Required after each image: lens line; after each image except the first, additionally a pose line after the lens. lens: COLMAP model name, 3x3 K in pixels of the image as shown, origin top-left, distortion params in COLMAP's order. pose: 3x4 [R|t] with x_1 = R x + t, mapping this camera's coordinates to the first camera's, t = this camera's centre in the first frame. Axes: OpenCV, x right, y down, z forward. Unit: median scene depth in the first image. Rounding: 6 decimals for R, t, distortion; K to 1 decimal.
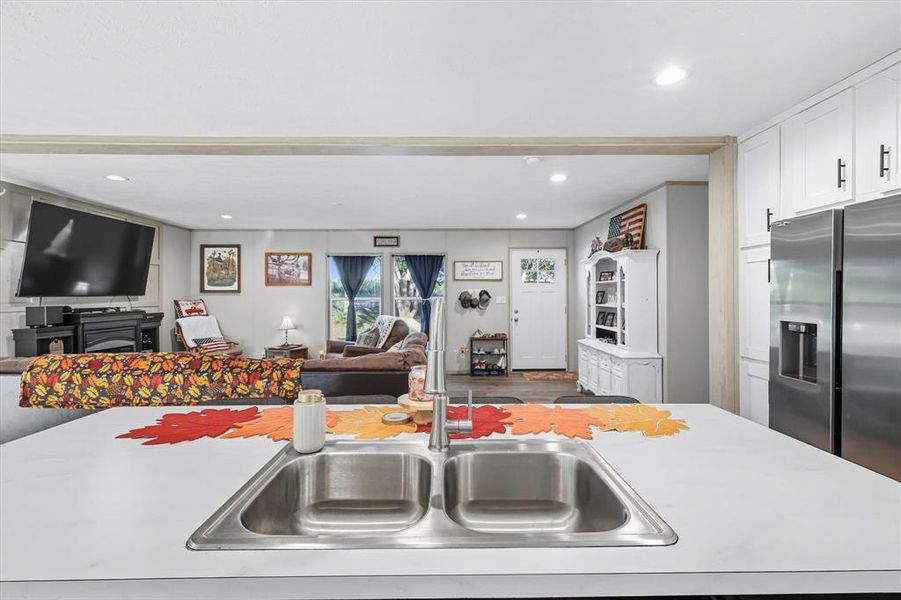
lens RADIAL K [[400.7, 0, 453.2], [0, 400.7, 296.3], [0, 0, 1]] dist [0.005965, -0.000187]
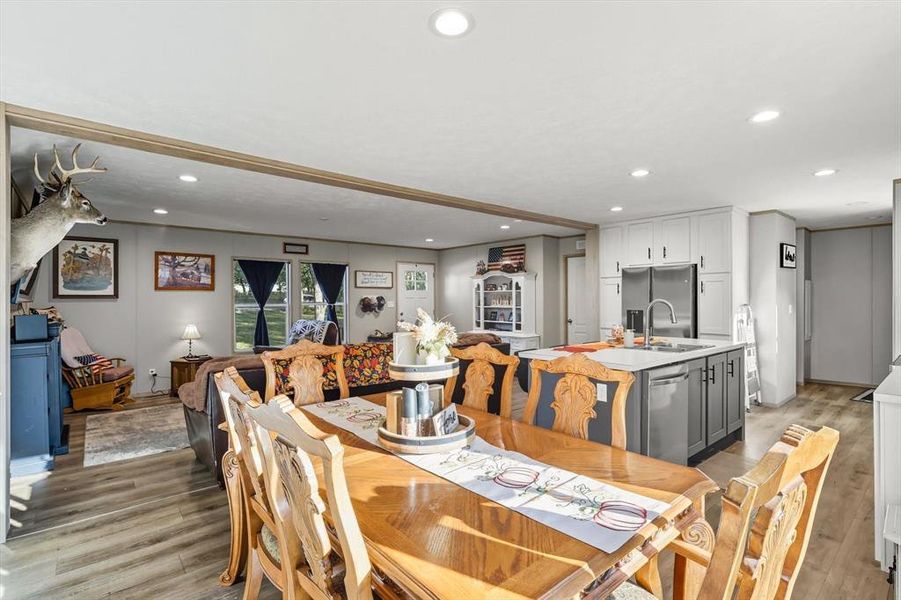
lens RADIAL K [[428.0, 0, 450.1], [0, 428.0, 302.9], [0, 0, 1]] dist [-0.001152, -0.000095]
pose [[0.770518, -0.005378, 0.637396, -0.564782], [0.006361, 0.999979, 0.000748, 0.004357], [-0.637387, 0.003478, 0.770536, -0.103208]]
